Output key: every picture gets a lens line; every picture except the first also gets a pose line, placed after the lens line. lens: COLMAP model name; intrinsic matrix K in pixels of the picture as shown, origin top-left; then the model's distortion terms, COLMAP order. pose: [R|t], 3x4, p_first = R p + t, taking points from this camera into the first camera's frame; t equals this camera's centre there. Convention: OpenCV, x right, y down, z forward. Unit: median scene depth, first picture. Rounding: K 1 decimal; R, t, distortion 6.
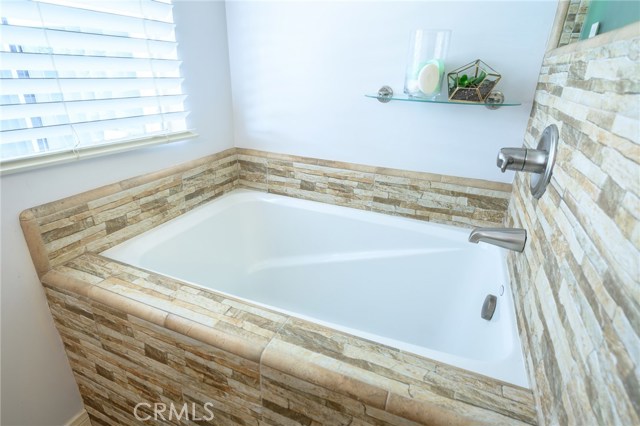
lens RADIAL K [[352.4, 0, 306.8], [0, 352.4, 212.2], [0, 0, 1]] dist [0.001918, -0.002147]
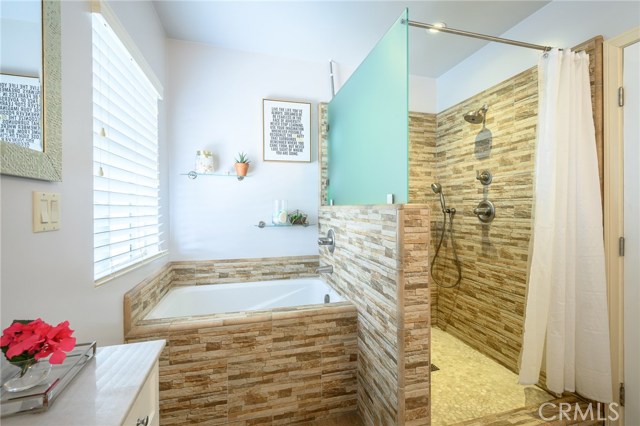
lens RADIAL K [[286.7, 0, 322.0], [0, 286.7, 210.8], [0, 0, 1]] dist [0.000380, 0.000005]
pose [[0.787576, -0.033871, 0.615285, -0.595071], [0.254692, 0.927104, -0.274973, 0.181130], [-0.561120, 0.373270, 0.738792, -0.588316]]
